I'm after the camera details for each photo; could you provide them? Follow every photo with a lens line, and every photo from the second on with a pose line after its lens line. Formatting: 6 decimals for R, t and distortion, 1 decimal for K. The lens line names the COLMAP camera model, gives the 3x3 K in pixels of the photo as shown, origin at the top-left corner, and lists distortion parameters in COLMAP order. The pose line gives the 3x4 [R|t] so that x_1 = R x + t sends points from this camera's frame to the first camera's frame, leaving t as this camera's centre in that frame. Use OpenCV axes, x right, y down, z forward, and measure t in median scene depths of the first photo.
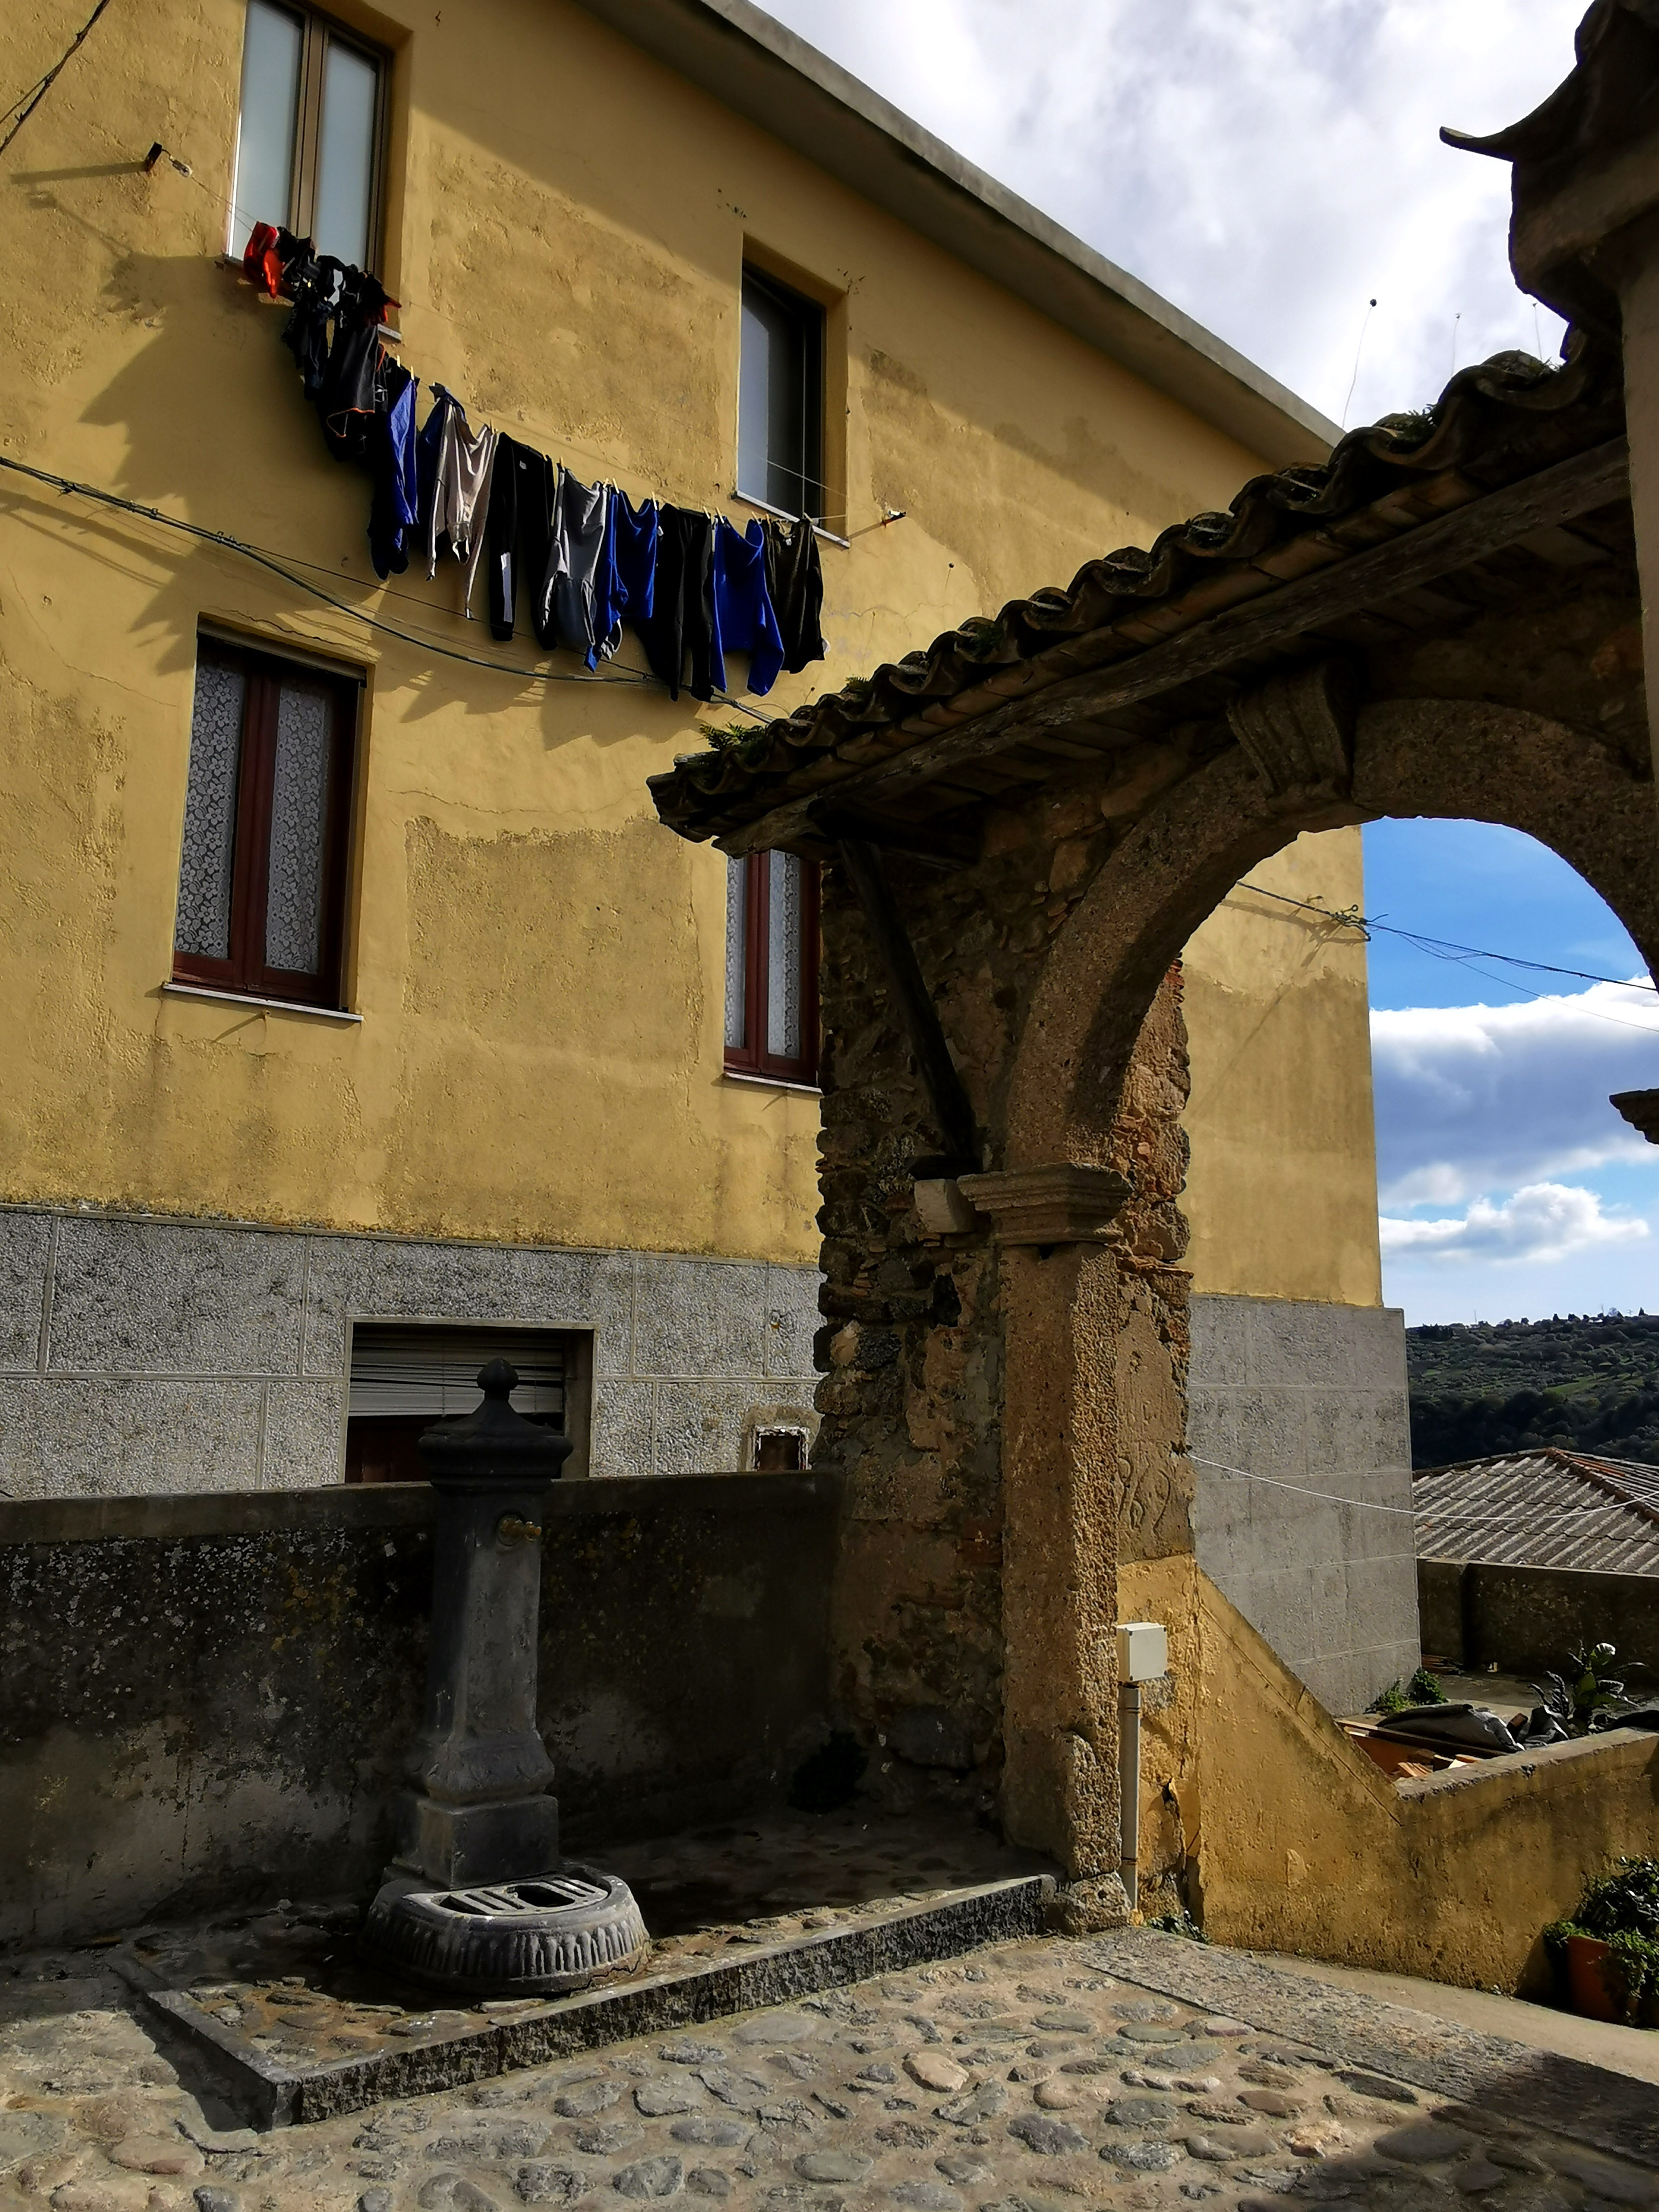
lens RADIAL K [[1669.0, 0, 875.4], [0, 1669.0, 1115.9], [0, 0, 1]] dist [0.030118, -0.058403]
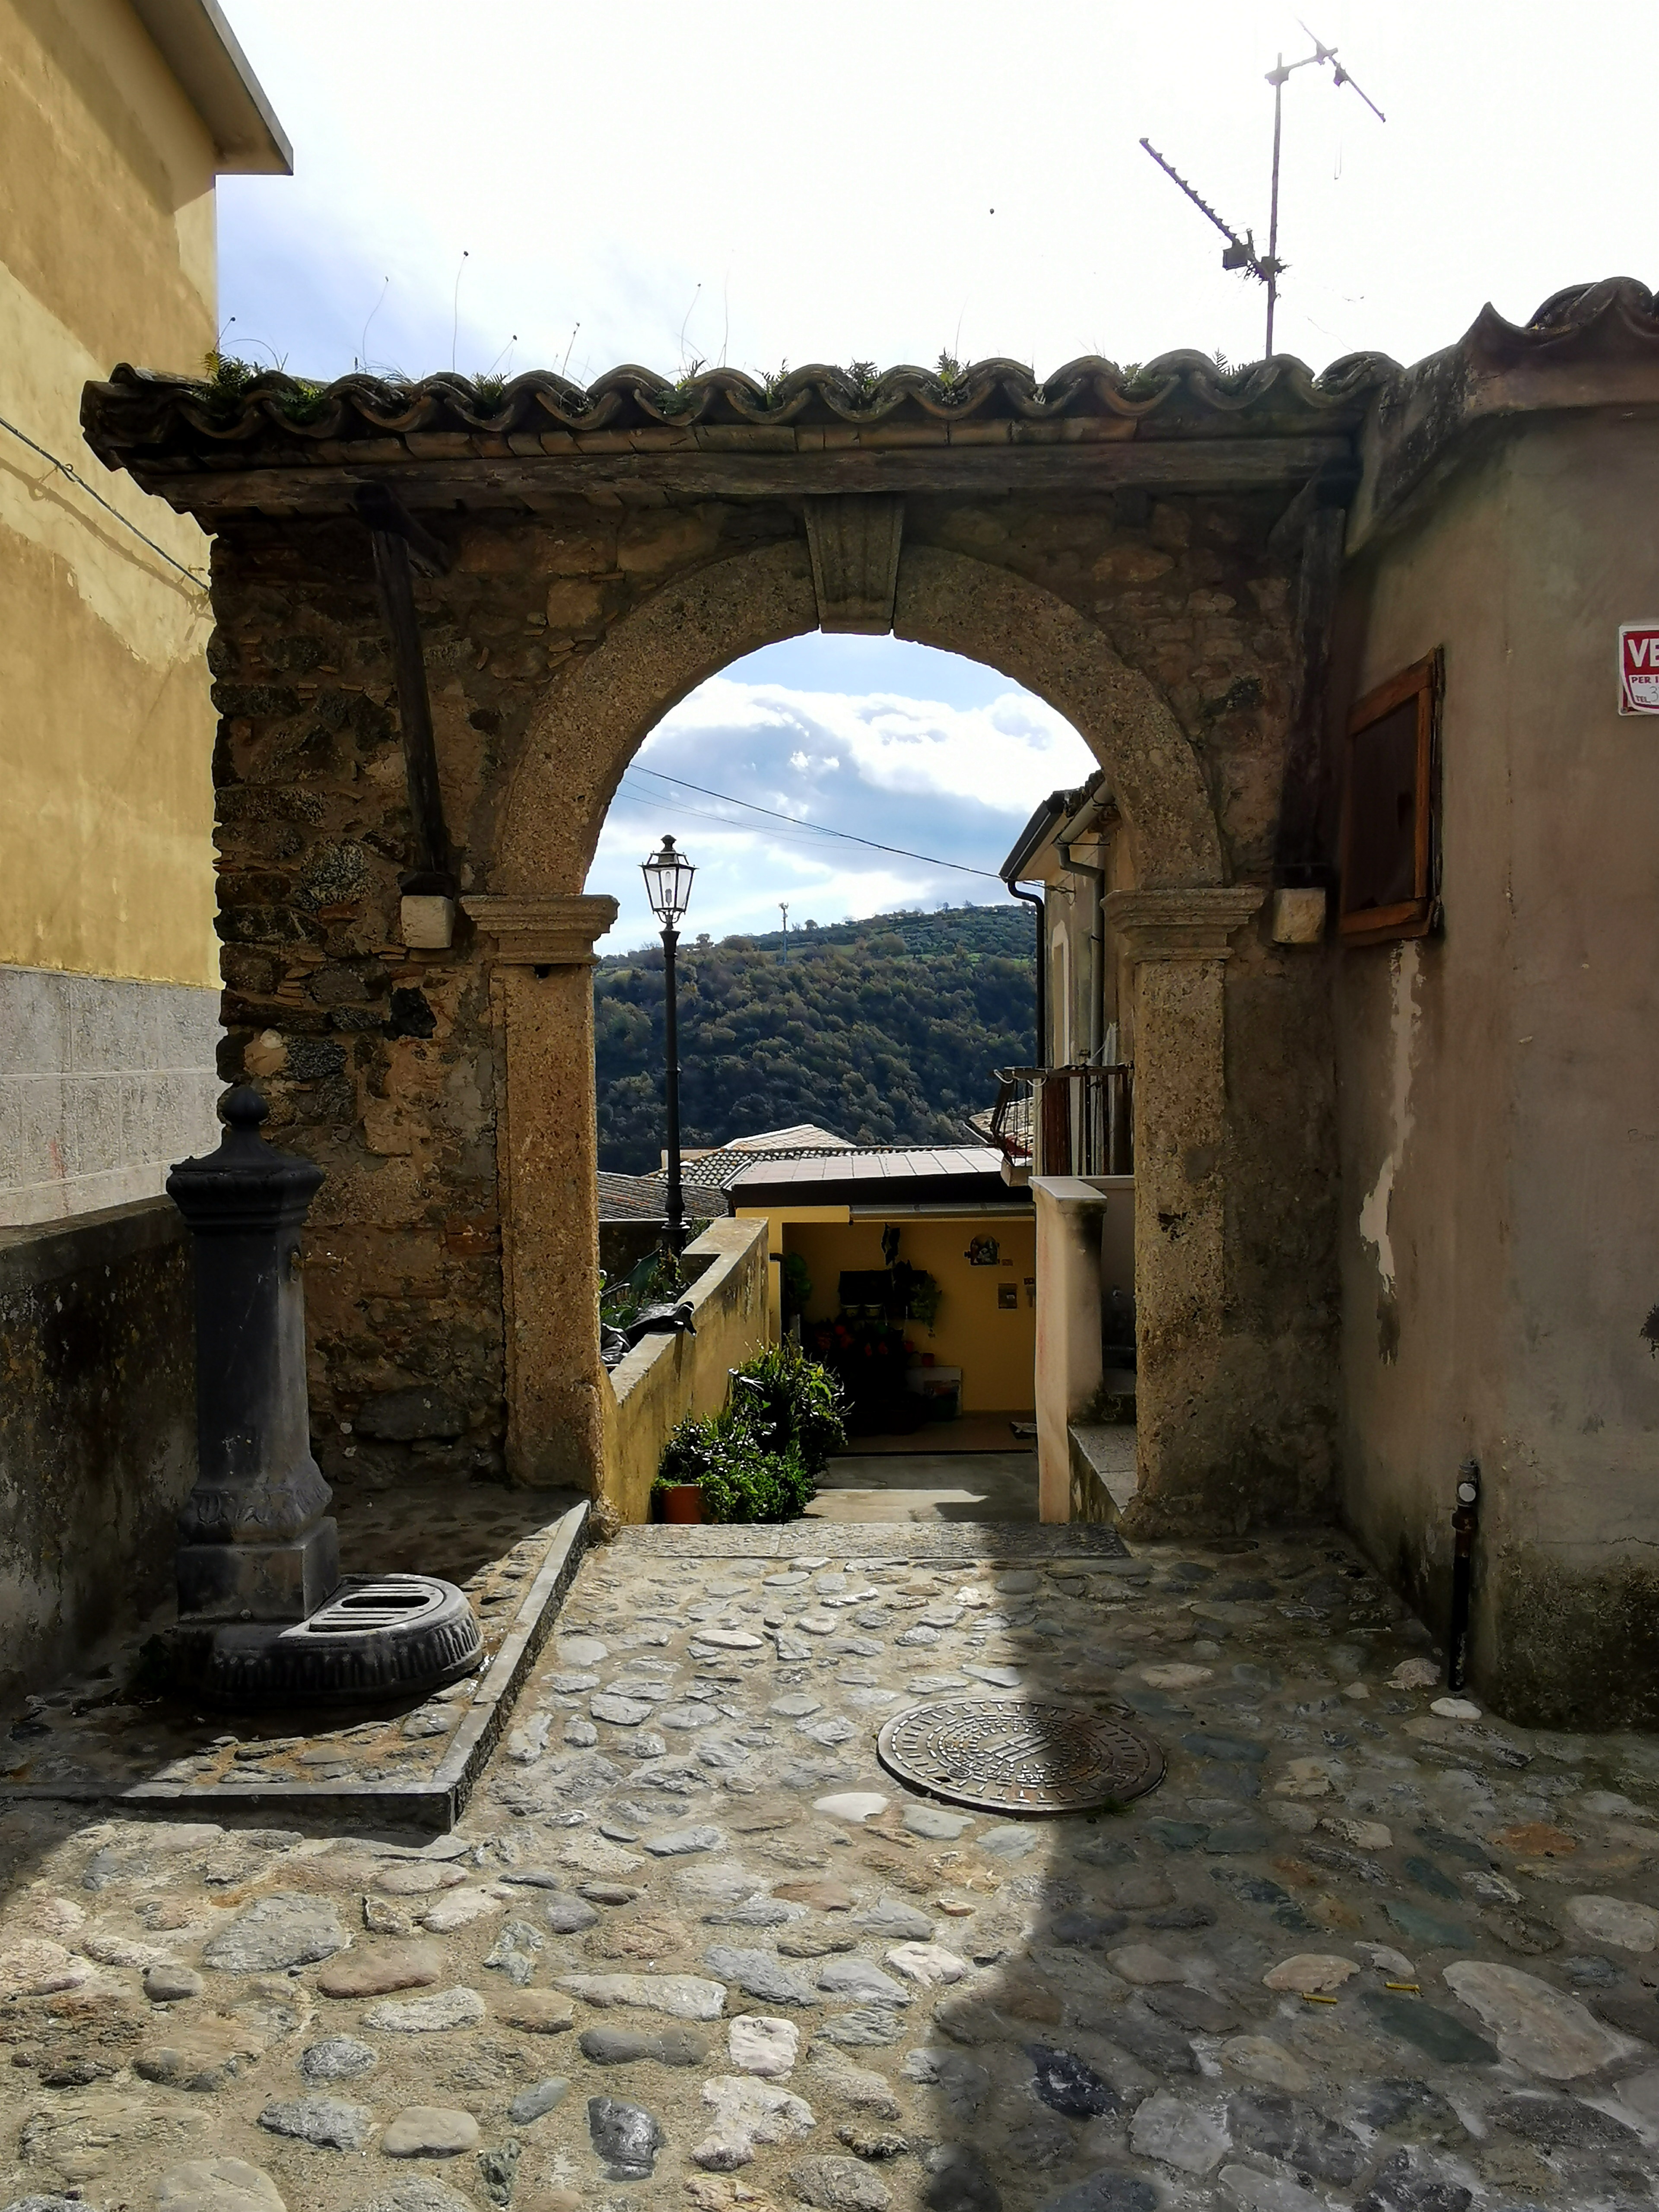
lens RADIAL K [[1720.2, 0, 829.5], [0, 1720.2, 1106.0], [0, 0, 1]] dist [0.022651, -0.108793]
pose [[0.681960, -0.052479, 0.729504, -0.585196], [-0.102092, 0.980827, 0.165997, -0.036970], [-0.724229, -0.187680, 0.663527, 0.103459]]
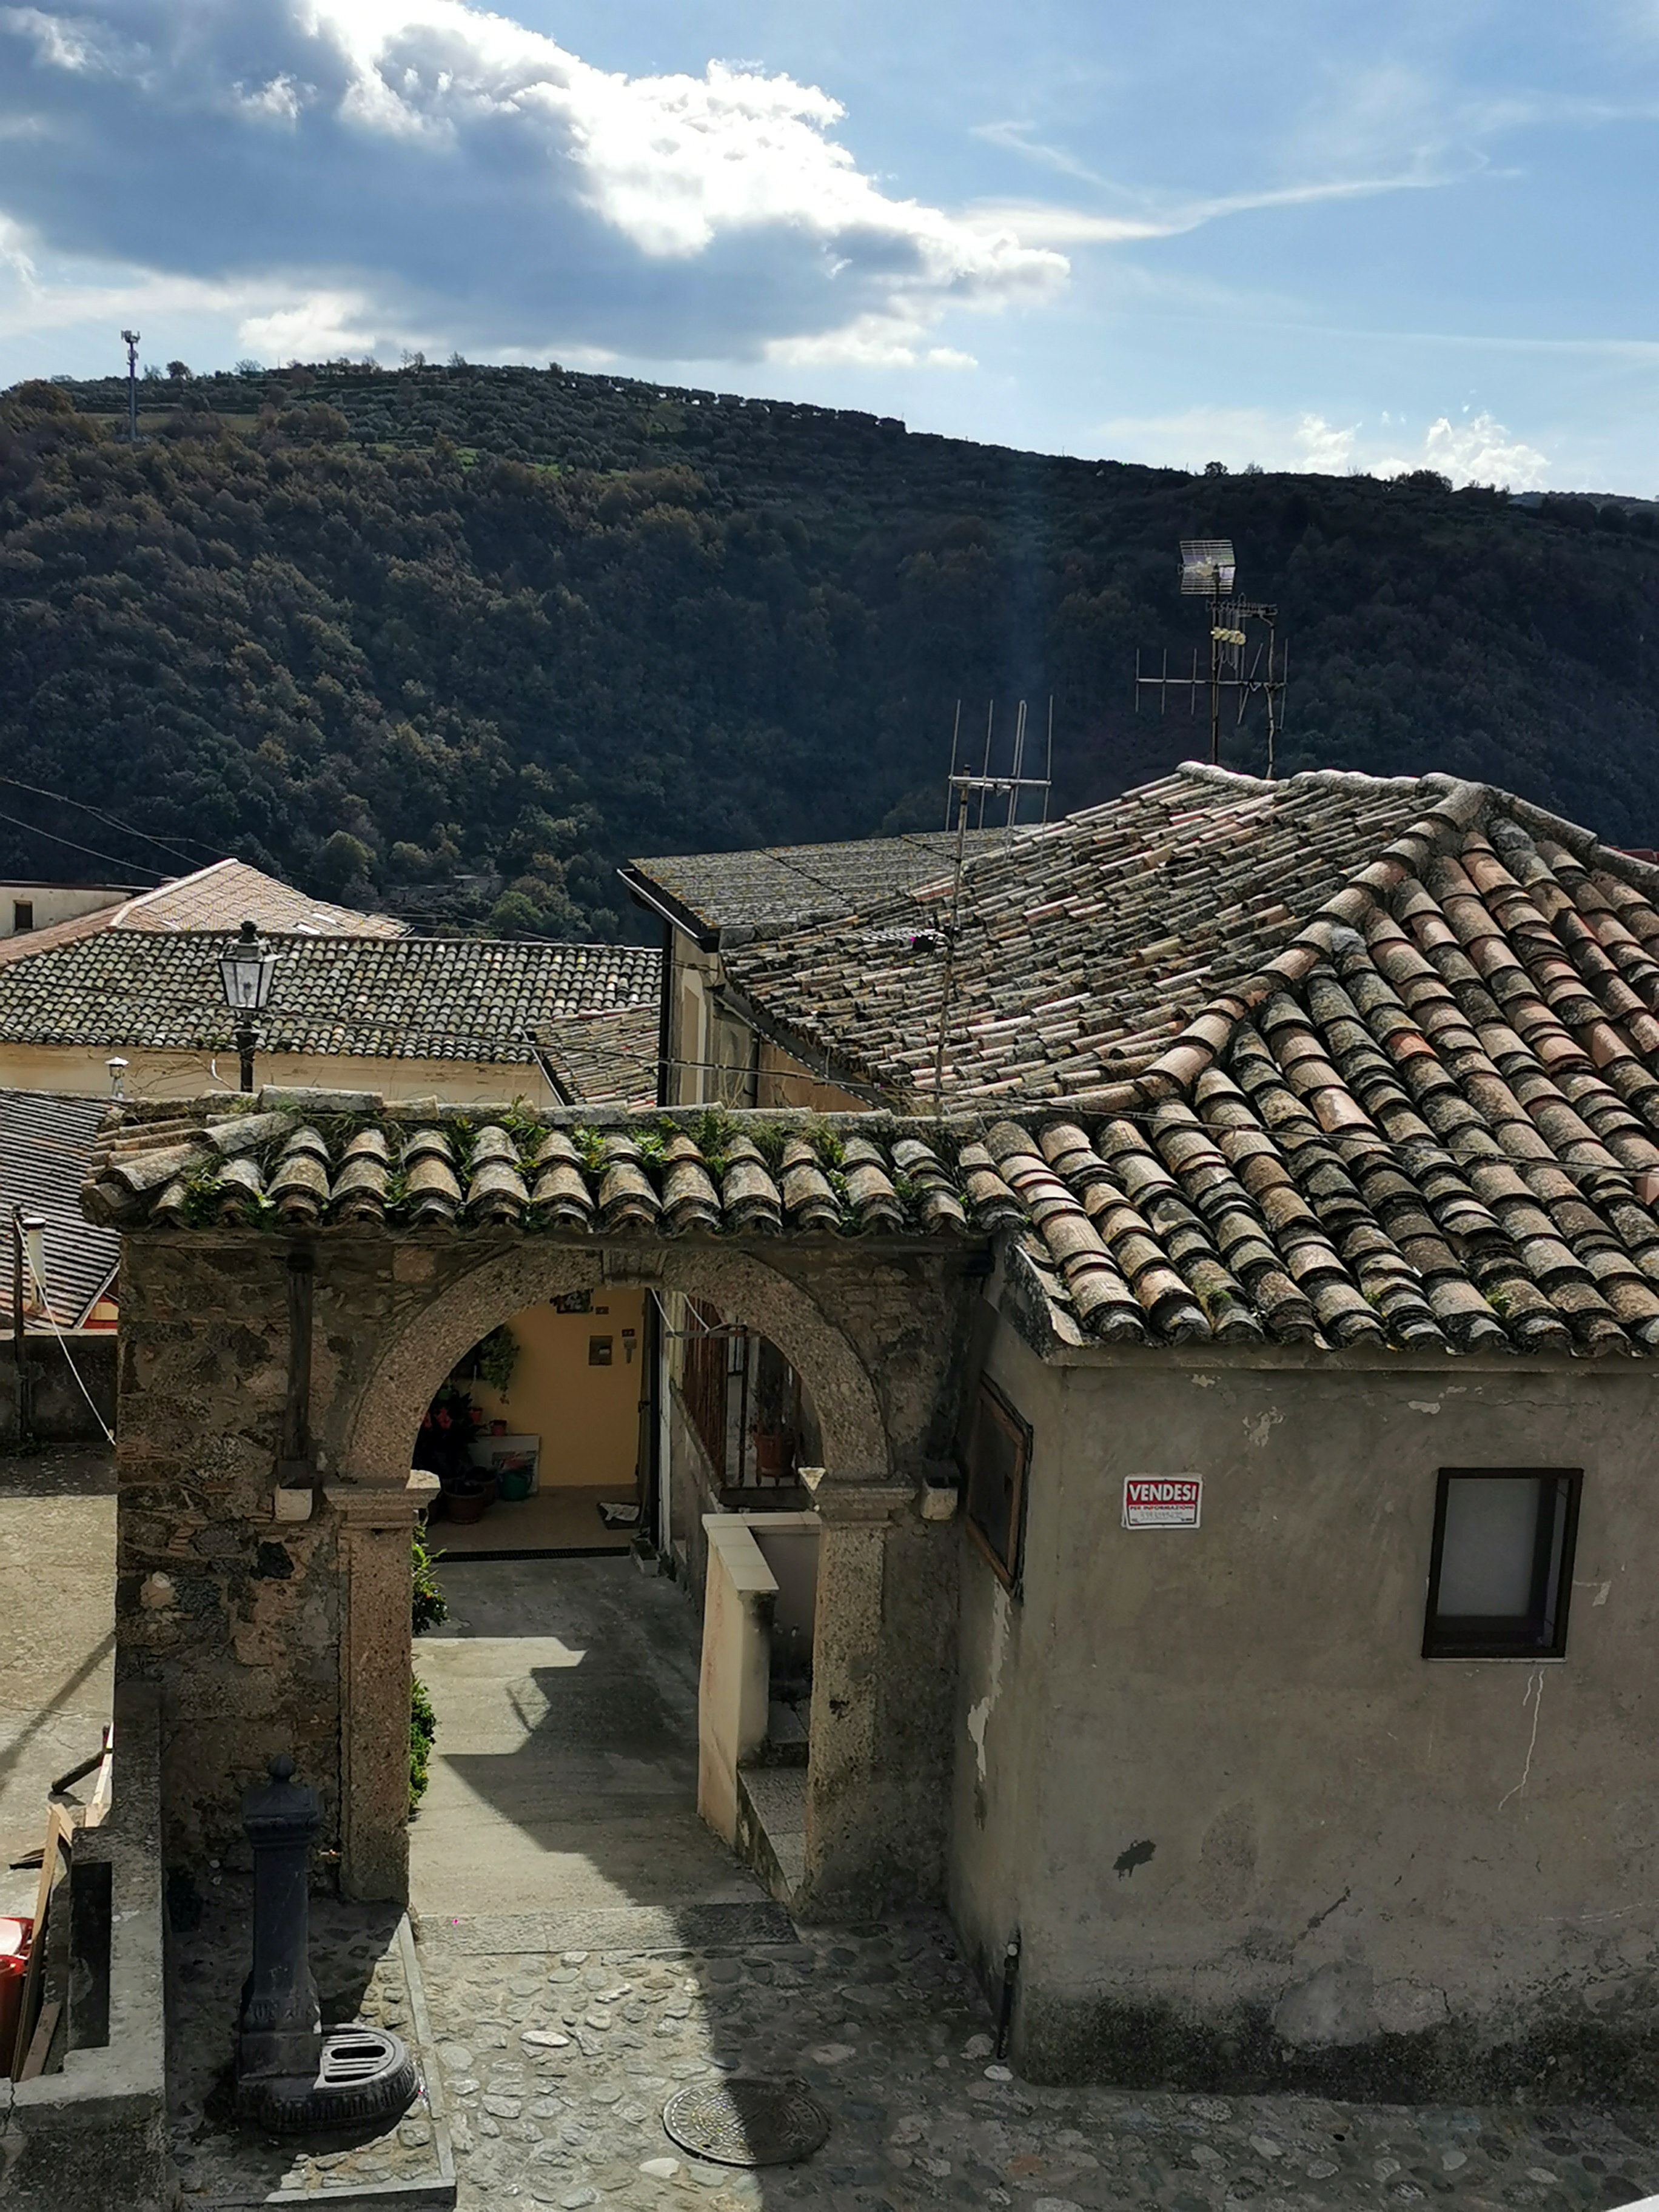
lens RADIAL K [[3071.4, 0, 829.5], [0, 3071.4, 1106.0], [0, 0, 1]] dist [-0.018297, 0.315327]
pose [[0.513558, -0.168031, 0.841442, -1.814357], [-0.182600, 0.936775, 0.298514, -1.091013], [-0.838401, -0.306951, 0.450406, -0.382940]]
